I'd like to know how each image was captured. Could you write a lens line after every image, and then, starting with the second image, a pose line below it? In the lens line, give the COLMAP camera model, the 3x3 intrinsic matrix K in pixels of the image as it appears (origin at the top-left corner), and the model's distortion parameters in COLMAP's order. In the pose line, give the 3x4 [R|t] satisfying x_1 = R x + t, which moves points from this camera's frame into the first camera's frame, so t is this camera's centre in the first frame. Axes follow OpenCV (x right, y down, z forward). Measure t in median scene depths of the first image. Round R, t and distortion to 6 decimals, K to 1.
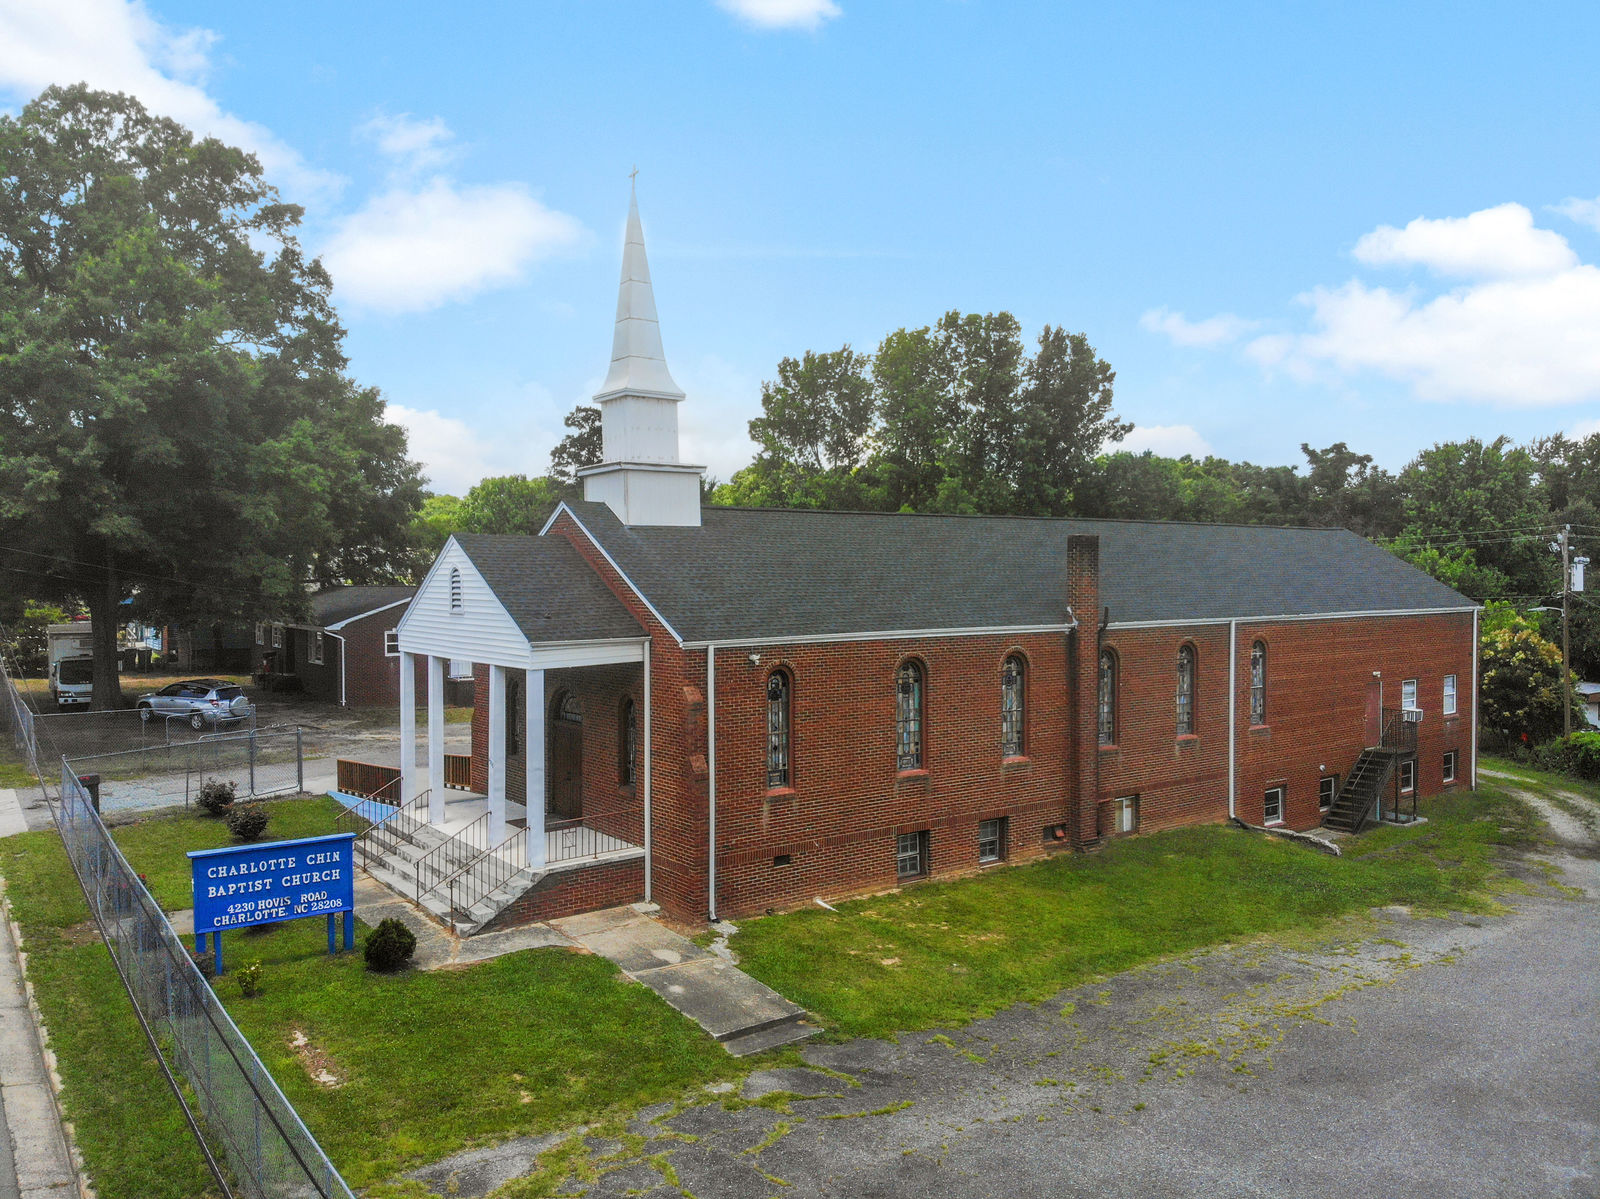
lens RADIAL K [[1174.8, 0, 800.3], [0, 1174.8, 589.7], [0, 0, 1]] dist [0.045243, -0.125920]
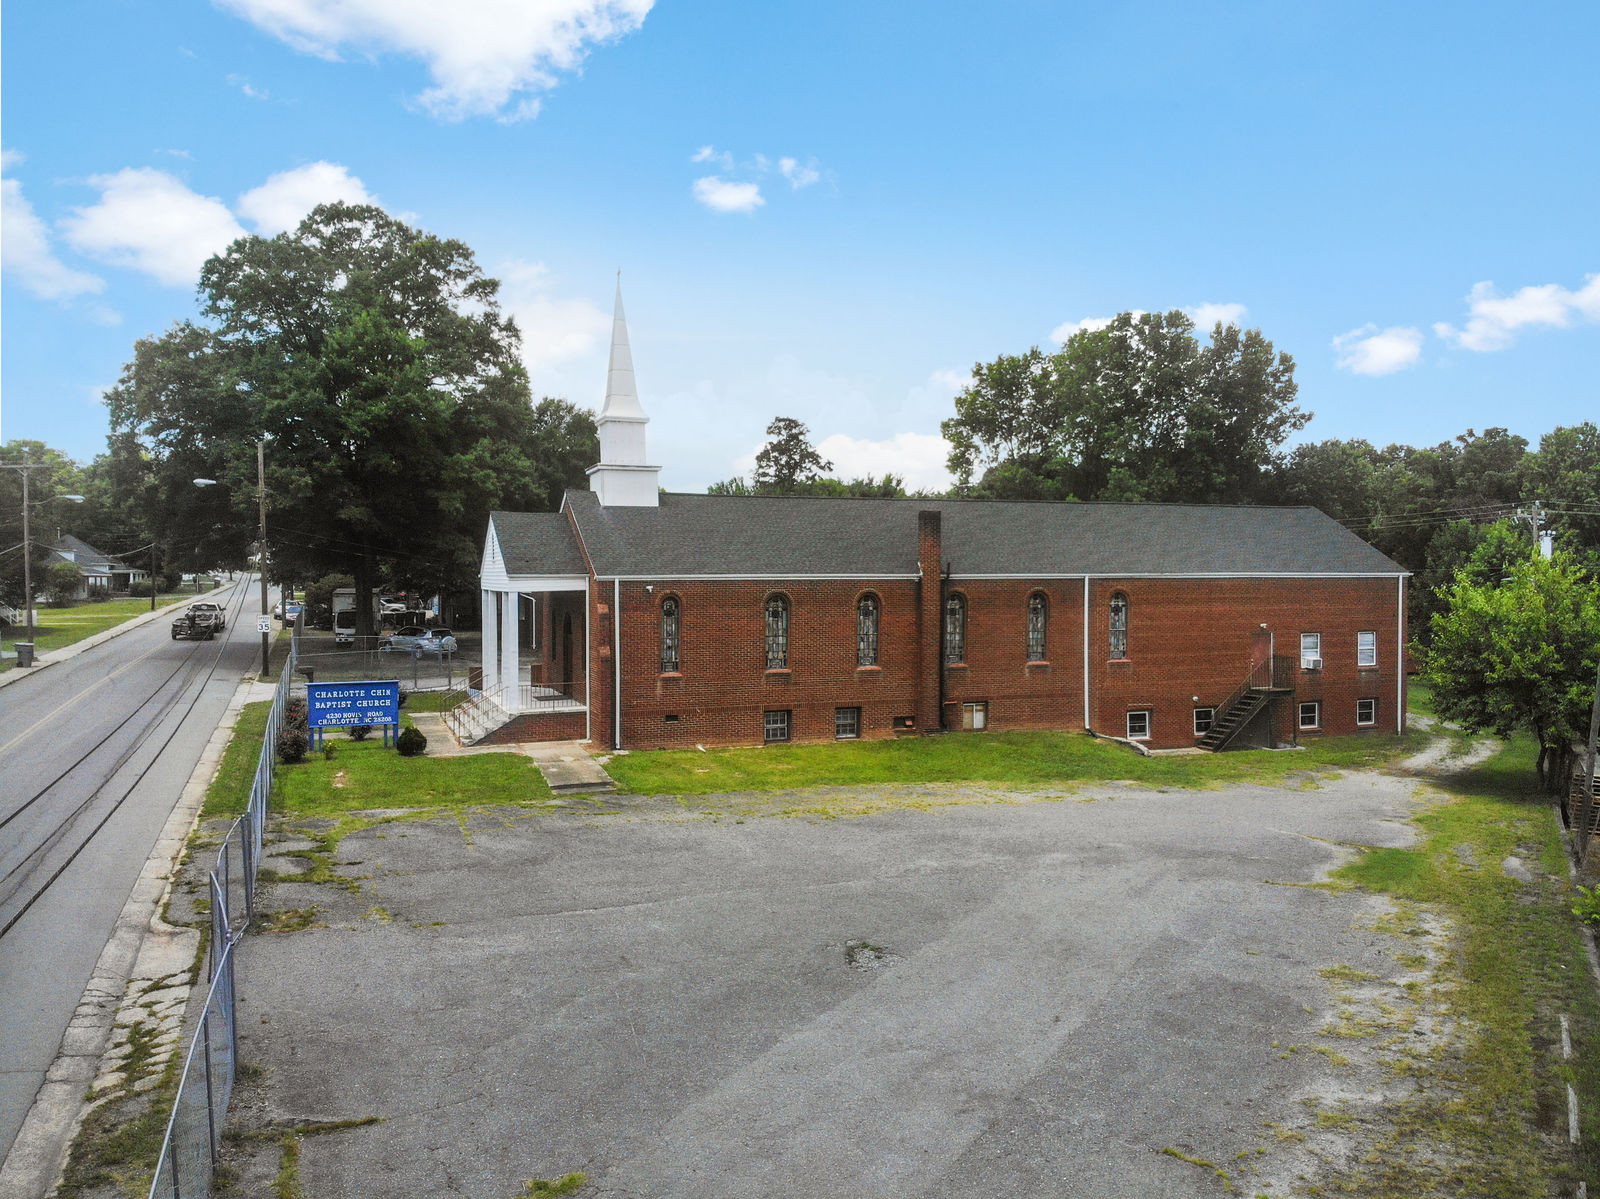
lens RADIAL K [[1165.0, 0, 808.6], [0, 1165.0, 591.7], [0, 0, 1]] dist [0.113512, -0.249621]
pose [[0.966647, 0.005907, -0.256046, 0.359053], [-0.004843, 0.999977, 0.004788, 0.034235], [0.256068, -0.003388, 0.966653, -0.293132]]
